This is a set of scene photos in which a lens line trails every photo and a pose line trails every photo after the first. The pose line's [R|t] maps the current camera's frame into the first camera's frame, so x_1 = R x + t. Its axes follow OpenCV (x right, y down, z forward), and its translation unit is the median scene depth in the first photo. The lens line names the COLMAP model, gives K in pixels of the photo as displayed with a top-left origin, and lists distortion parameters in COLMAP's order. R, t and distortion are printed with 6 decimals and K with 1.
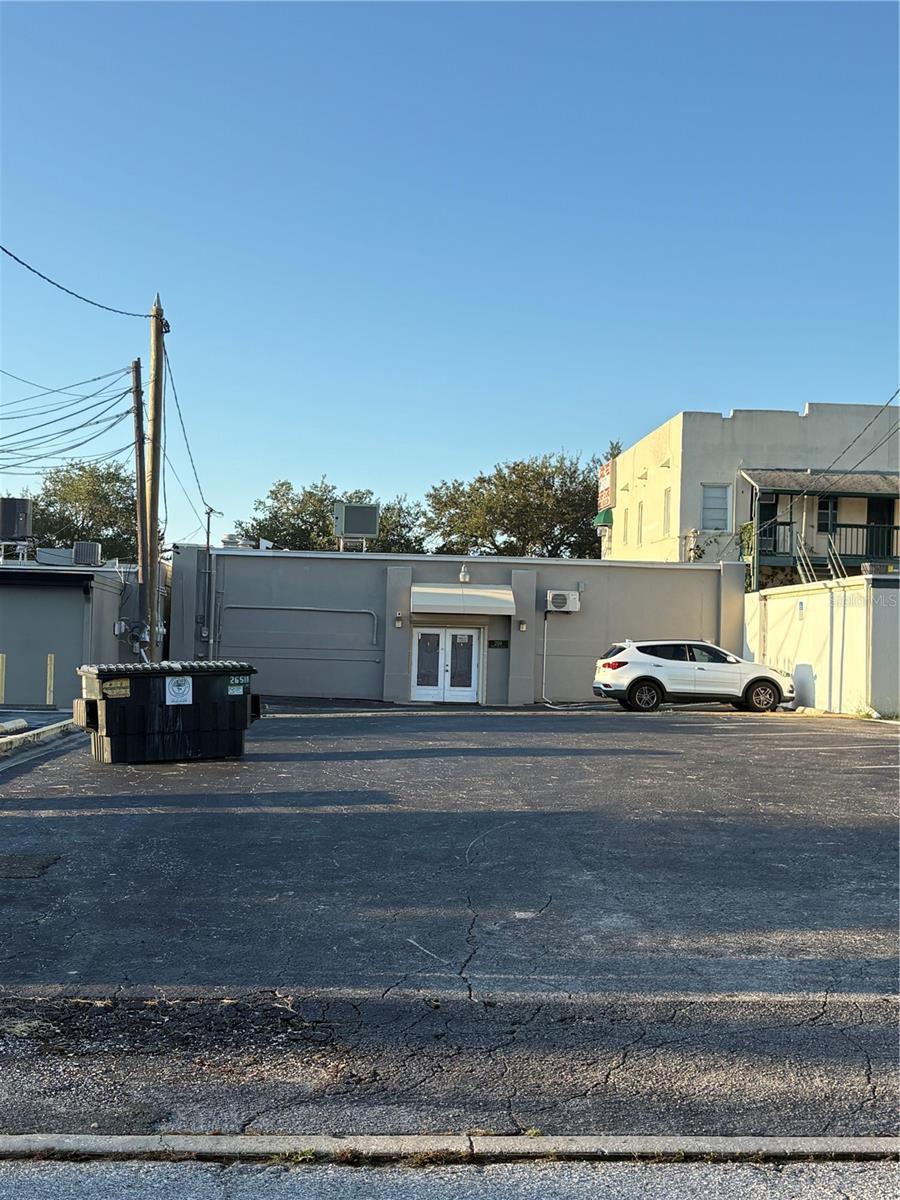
lens RADIAL K [[1586.2, 0, 450.0], [0, 1586.2, 600.0], [0, 0, 1]] dist [0.124641, -0.009141]
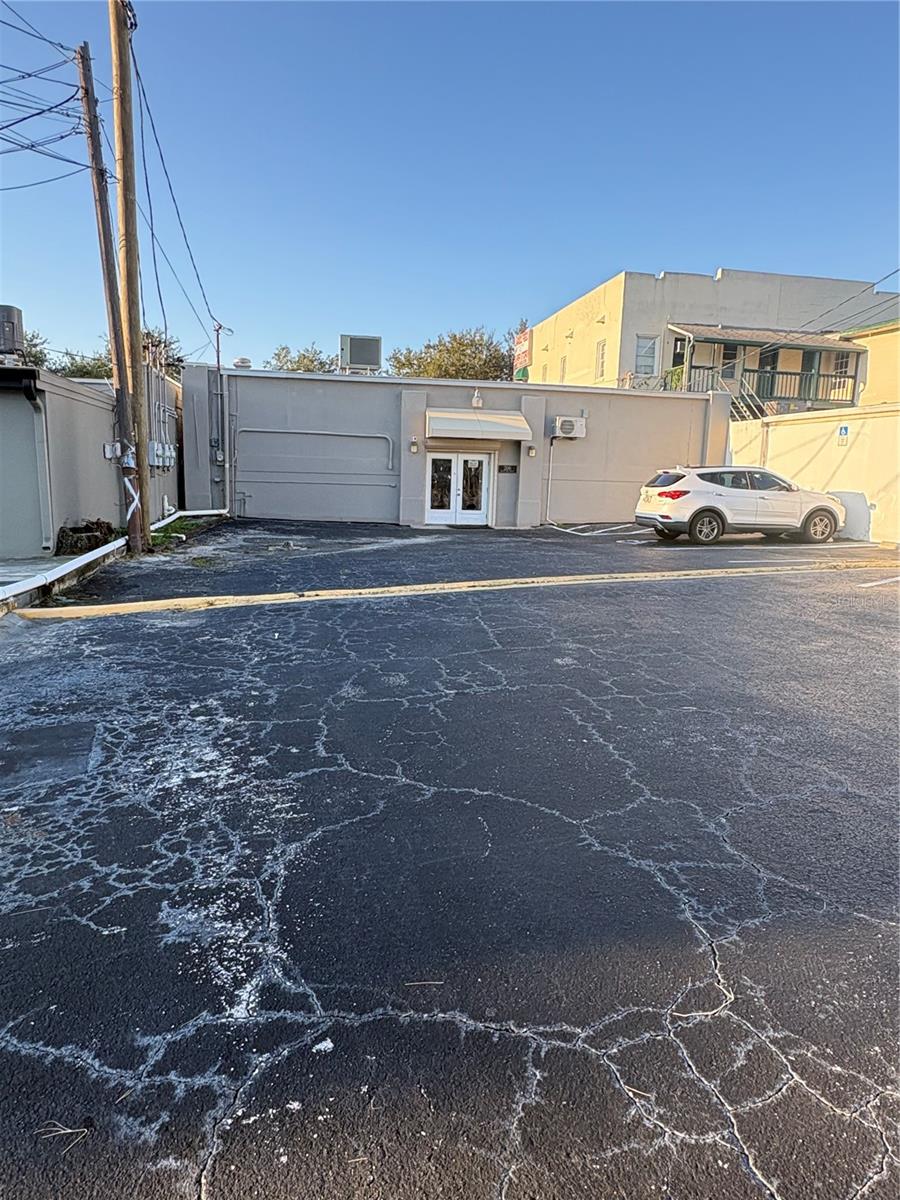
lens RADIAL K [[809.9, 0, 450.0], [0, 809.9, 600.0], [0, 0, 1]] dist [0.001184, 0.000897]
pose [[0.995061, -0.013433, 0.098355, -0.061174], [-0.005764, 0.981312, 0.192339, 0.010108], [-0.099101, -0.191956, 0.976387, 0.468966]]
